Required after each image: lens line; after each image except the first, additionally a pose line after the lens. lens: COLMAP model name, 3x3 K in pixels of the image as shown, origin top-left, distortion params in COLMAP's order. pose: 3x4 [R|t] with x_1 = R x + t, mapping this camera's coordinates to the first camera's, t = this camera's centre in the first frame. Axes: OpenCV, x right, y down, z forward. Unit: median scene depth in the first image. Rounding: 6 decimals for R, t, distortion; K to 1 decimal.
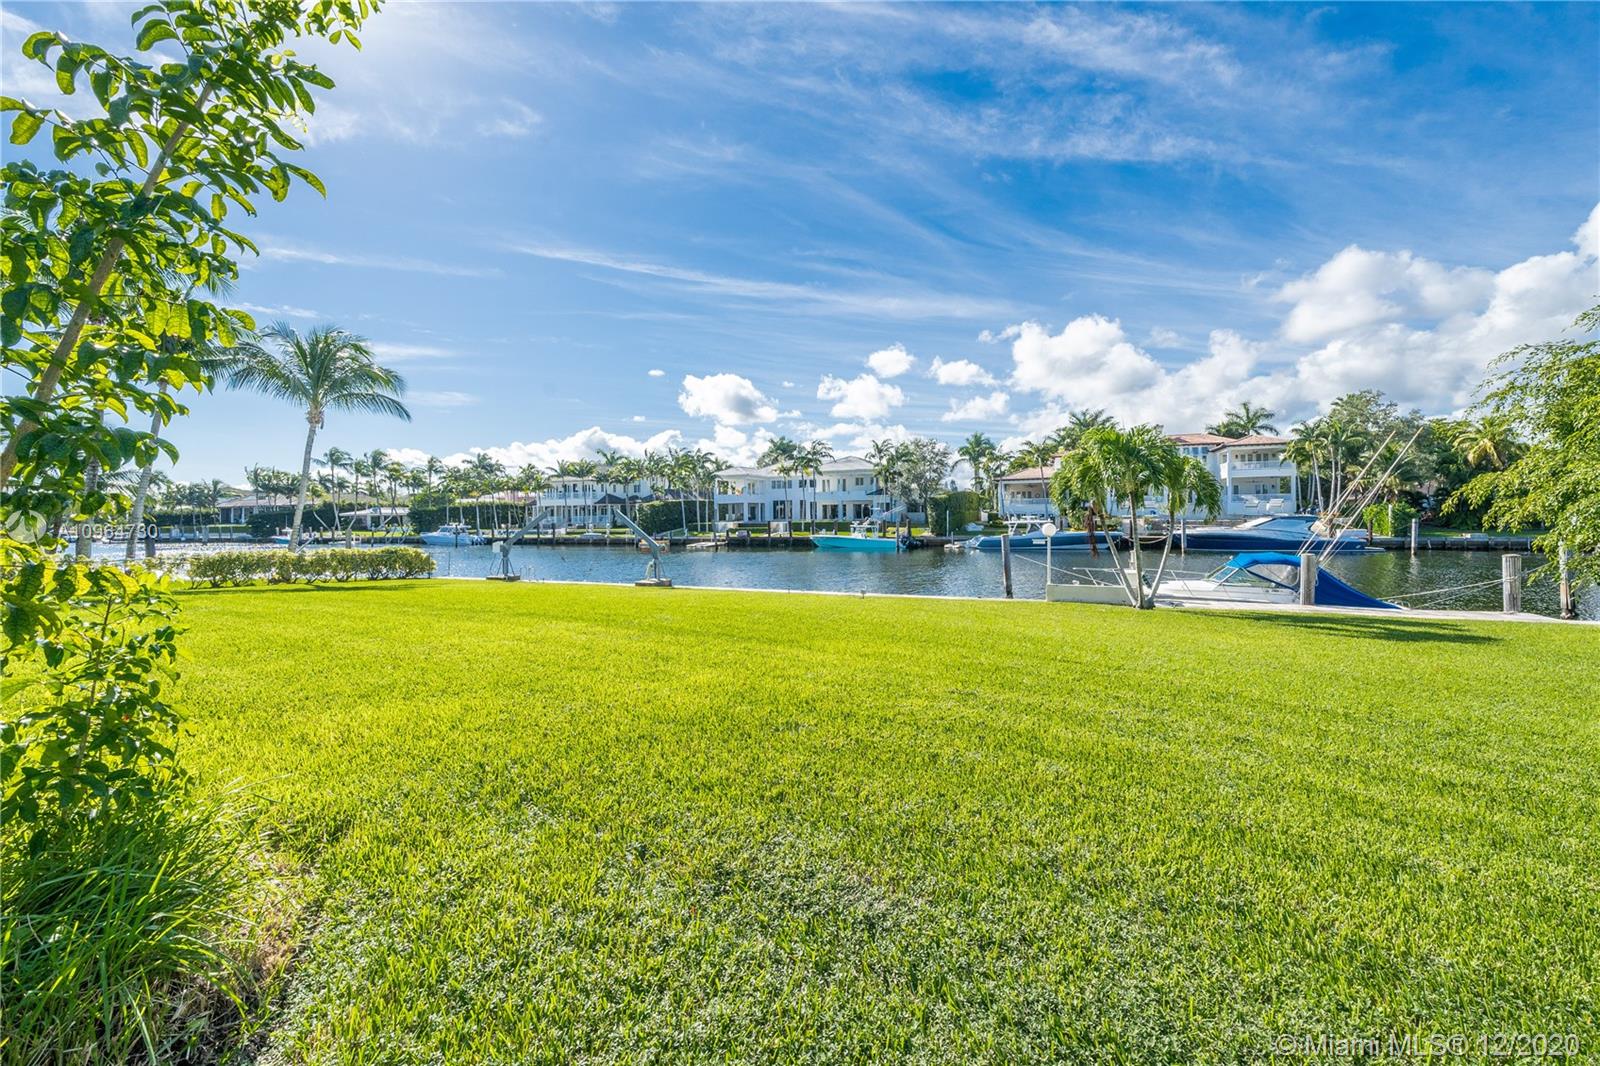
lens RADIAL K [[632.2, 0, 804.6], [0, 632.2, 529.5], [0, 0, 1]] dist [-0.000888, -0.000032]
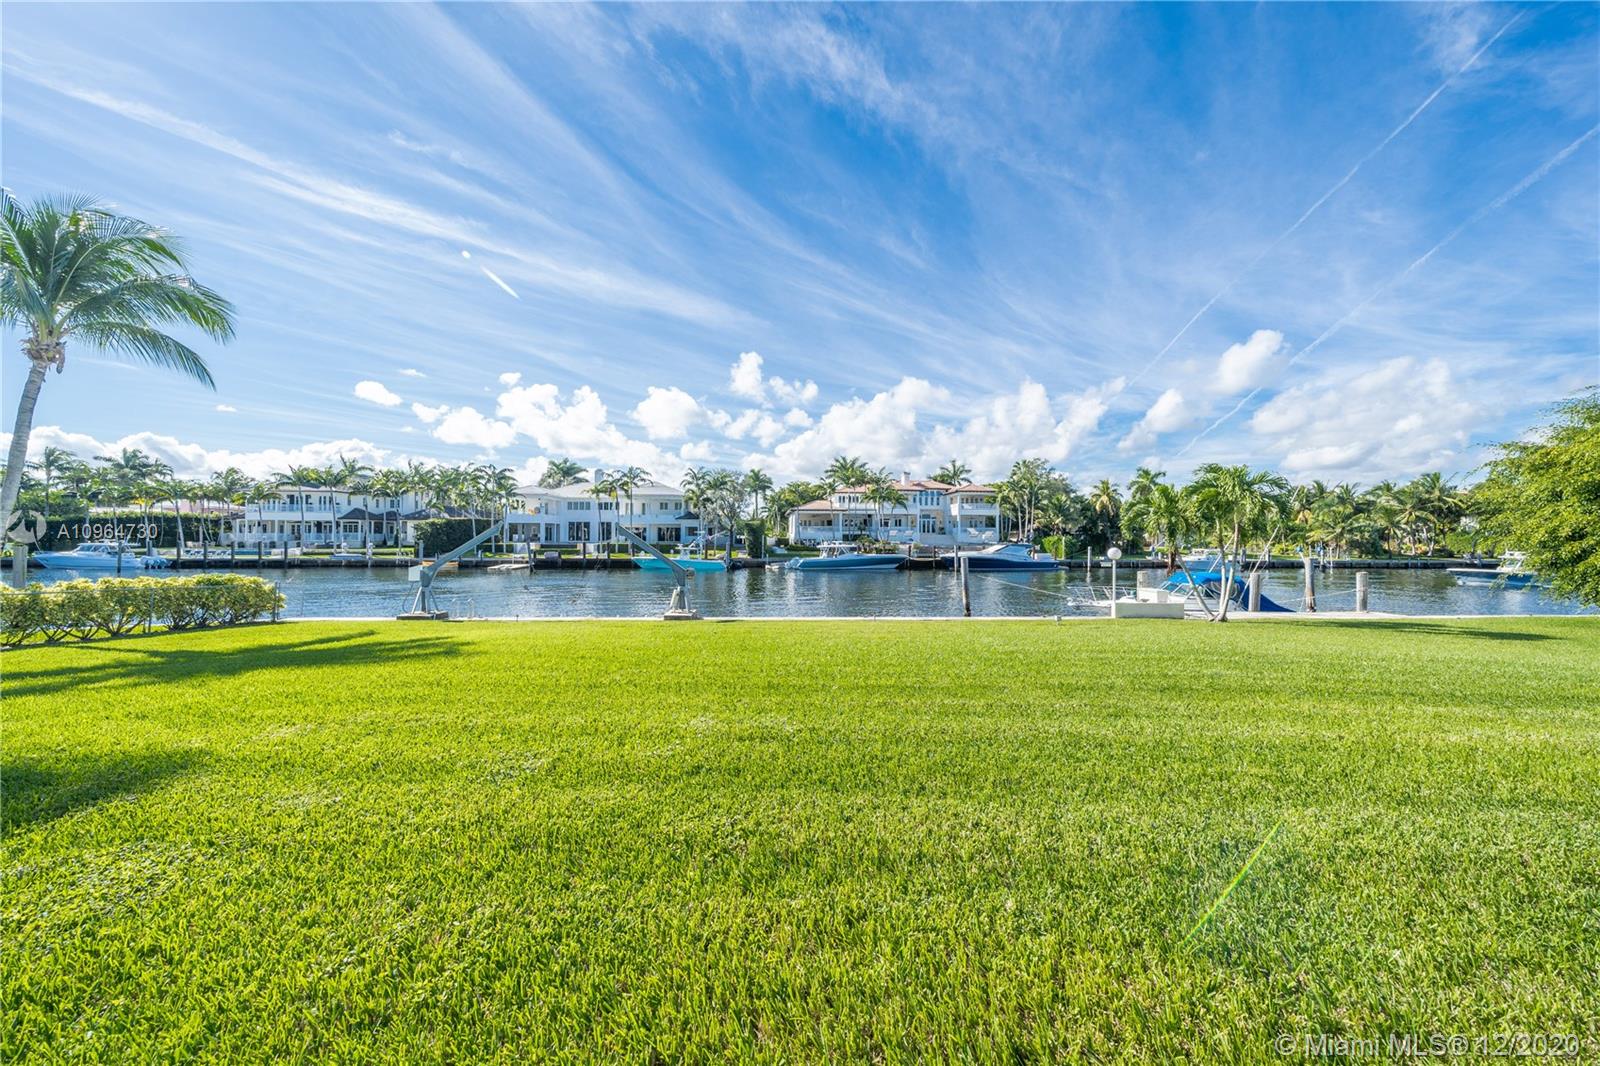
lens RADIAL K [[548.0, 0, 806.3], [0, 548.0, 539.6], [0, 0, 1]] dist [-0.005242, -0.000052]
pose [[0.898180, 0.015810, 0.439344, -0.109524], [-0.006174, 0.999708, -0.023354, 0.000130], [-0.439585, 0.018263, 0.898015, 0.077112]]
